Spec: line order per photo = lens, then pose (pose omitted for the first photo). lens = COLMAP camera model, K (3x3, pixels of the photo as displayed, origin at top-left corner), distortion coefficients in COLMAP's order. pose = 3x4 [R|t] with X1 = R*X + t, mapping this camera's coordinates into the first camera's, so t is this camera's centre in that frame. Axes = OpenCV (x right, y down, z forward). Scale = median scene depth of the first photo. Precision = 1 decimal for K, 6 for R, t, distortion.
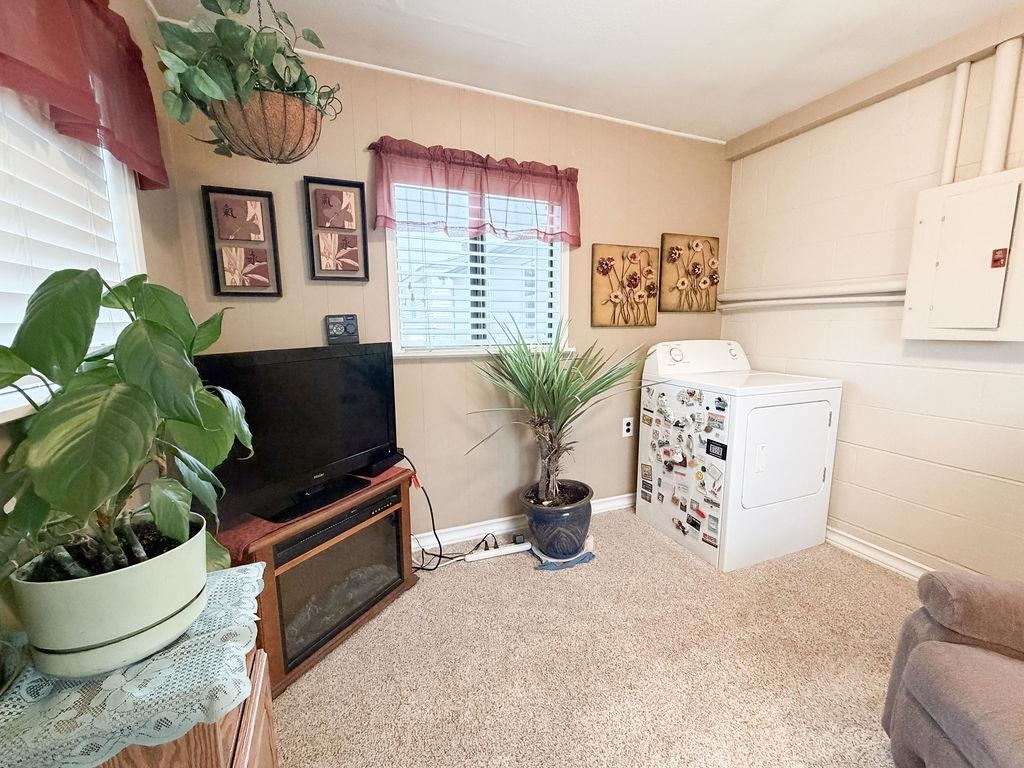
lens RADIAL K [[418.5, 0, 512.0], [0, 418.5, 384.0], [0, 0, 1]] dist [-0.000493, -0.000012]
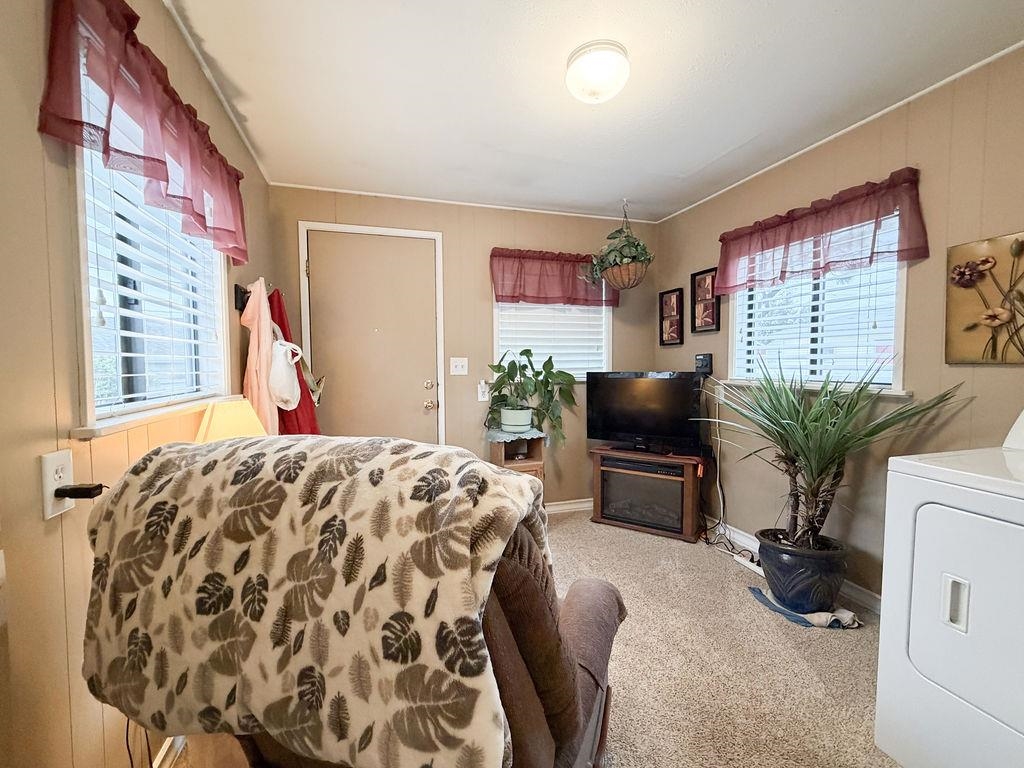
lens RADIAL K [[418.5, 0, 512.0], [0, 418.5, 384.0], [0, 0, 1]] dist [-0.000493, -0.000012]
pose [[-0.078325, 0.057280, -0.995281, 1.124990], [-0.137945, 0.988122, 0.067724, -0.059532], [0.987338, 0.142599, -0.069493, 0.401324]]
